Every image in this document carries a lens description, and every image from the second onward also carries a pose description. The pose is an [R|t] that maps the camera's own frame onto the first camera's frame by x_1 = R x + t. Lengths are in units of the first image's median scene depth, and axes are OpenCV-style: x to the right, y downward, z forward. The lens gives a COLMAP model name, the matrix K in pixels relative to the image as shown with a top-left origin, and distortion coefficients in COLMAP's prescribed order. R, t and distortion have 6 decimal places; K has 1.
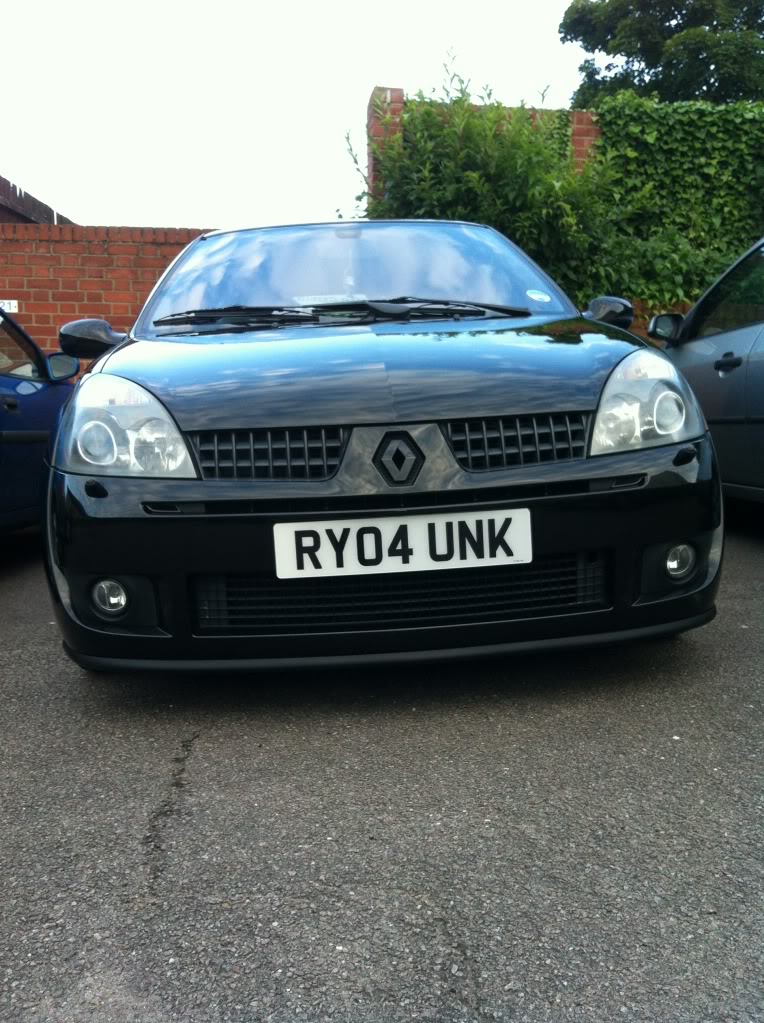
lens RADIAL K [[895.9, 0, 343.0], [0, 895.9, 510.0], [0, 0, 1]] dist [0.046323, -0.092766]
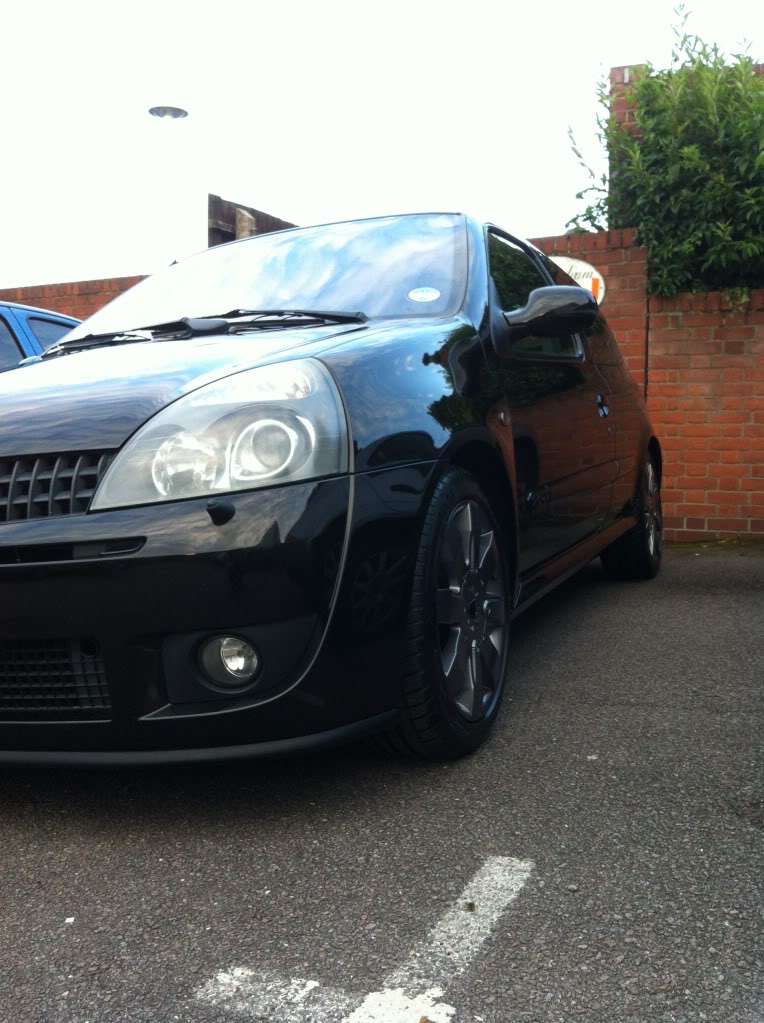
lens RADIAL K [[895.9, 0, 343.0], [0, 895.9, 510.0], [0, 0, 1]] dist [0.046323, -0.092766]
pose [[0.895729, 0.022823, -0.444014, 0.525462], [-0.034146, 0.999263, -0.017520, -0.036284], [0.443287, 0.030854, 0.895849, 0.285419]]
